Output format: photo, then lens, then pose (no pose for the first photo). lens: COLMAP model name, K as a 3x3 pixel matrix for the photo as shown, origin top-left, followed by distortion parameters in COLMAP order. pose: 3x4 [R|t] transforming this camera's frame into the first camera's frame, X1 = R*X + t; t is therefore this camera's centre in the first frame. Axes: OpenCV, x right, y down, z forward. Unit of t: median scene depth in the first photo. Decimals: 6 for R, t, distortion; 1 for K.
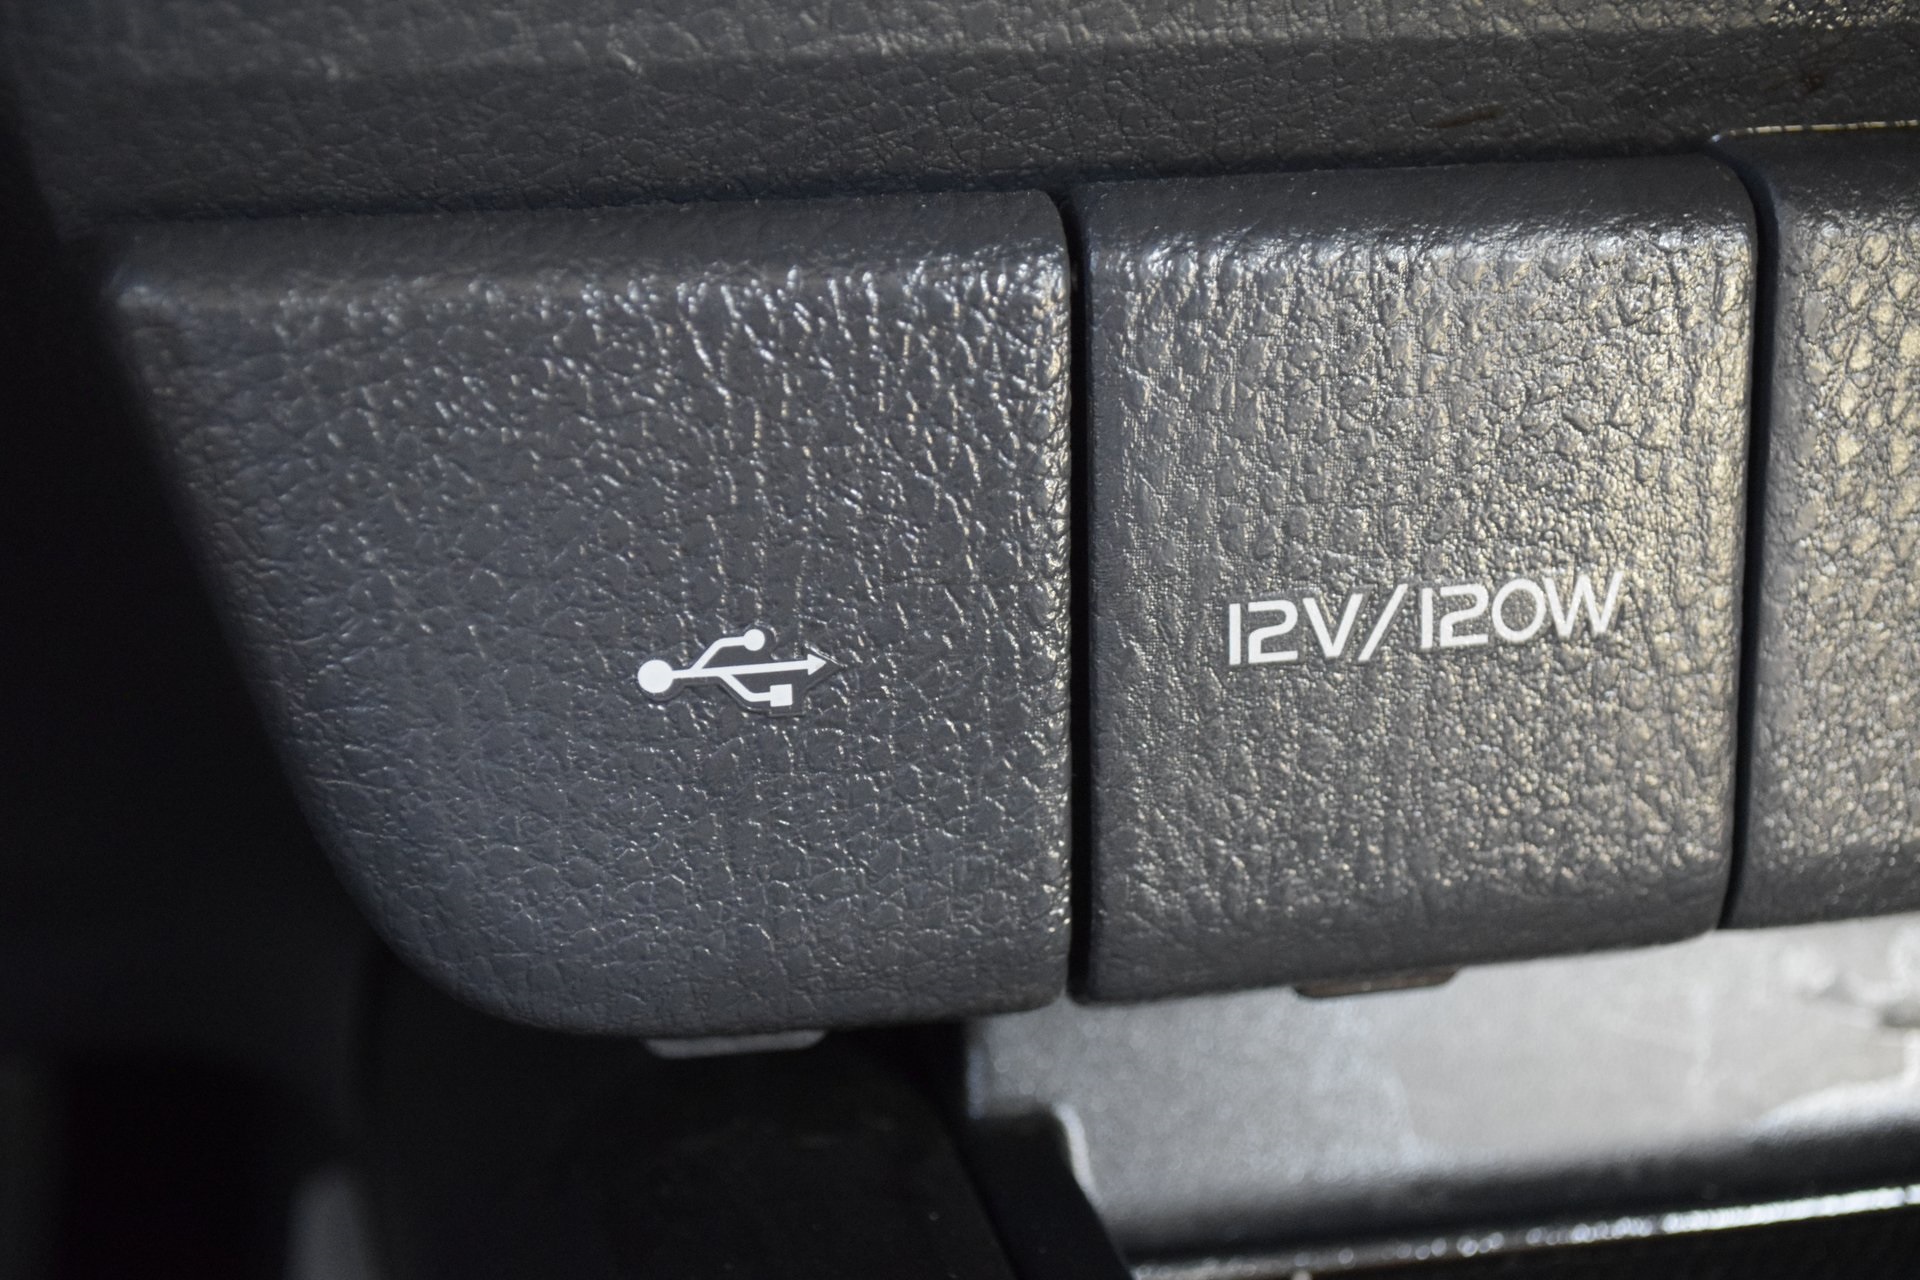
lens RADIAL K [[3271.2, 0, 960.0], [0, 3271.2, 640.0], [0, 0, 1]] dist [-0.008399, 0.004432]
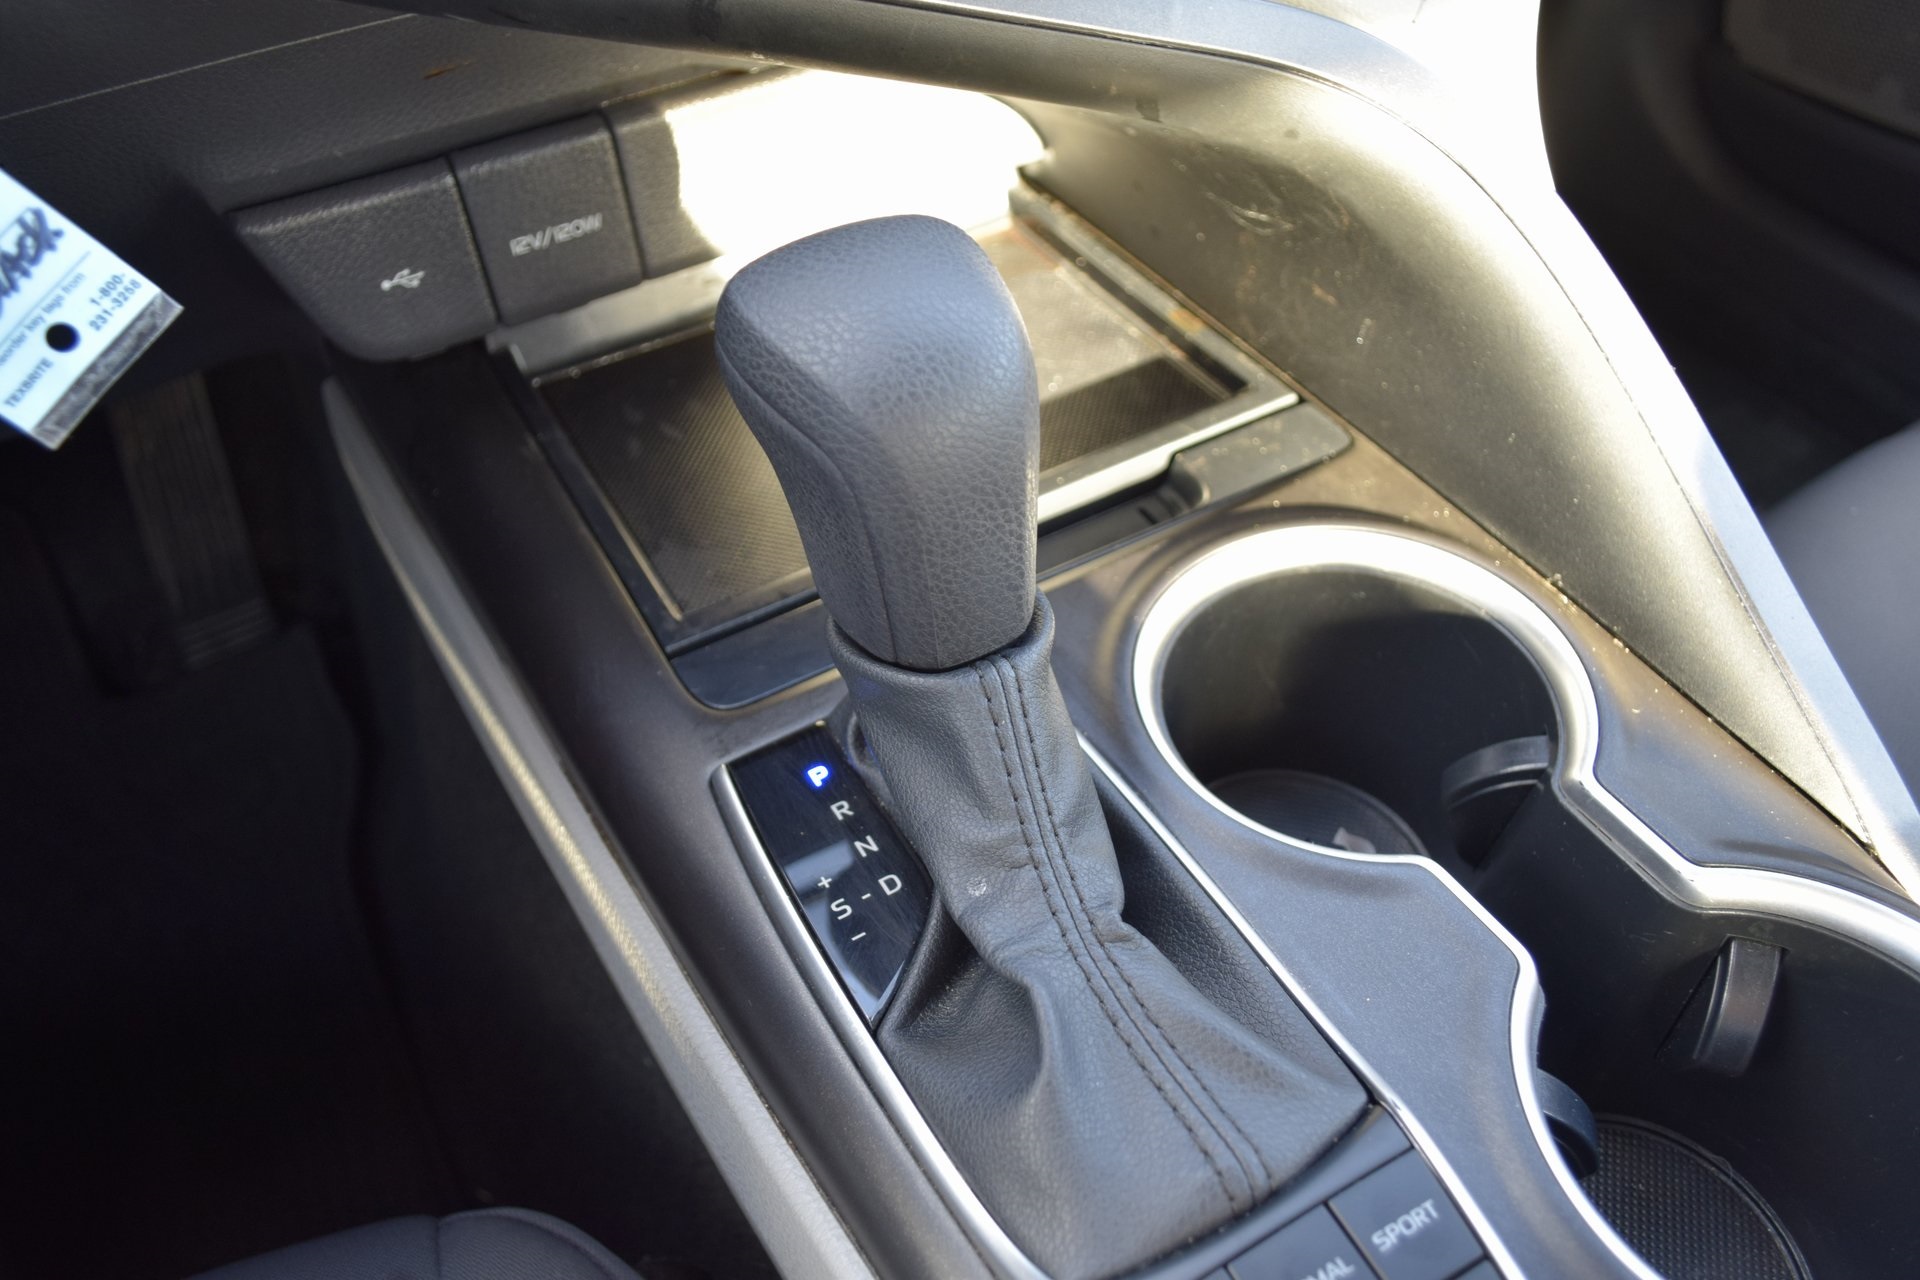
lens RADIAL K [[1409.7, 0, 960.0], [0, 1409.7, 640.0], [0, 0, 1]] dist [0.002880, 0.000496]
pose [[0.951852, -0.233511, 0.198622, 0.160533], [0.121696, 0.882494, 0.454307, -0.343565], [-0.281369, -0.408262, 0.868420, -1.128343]]
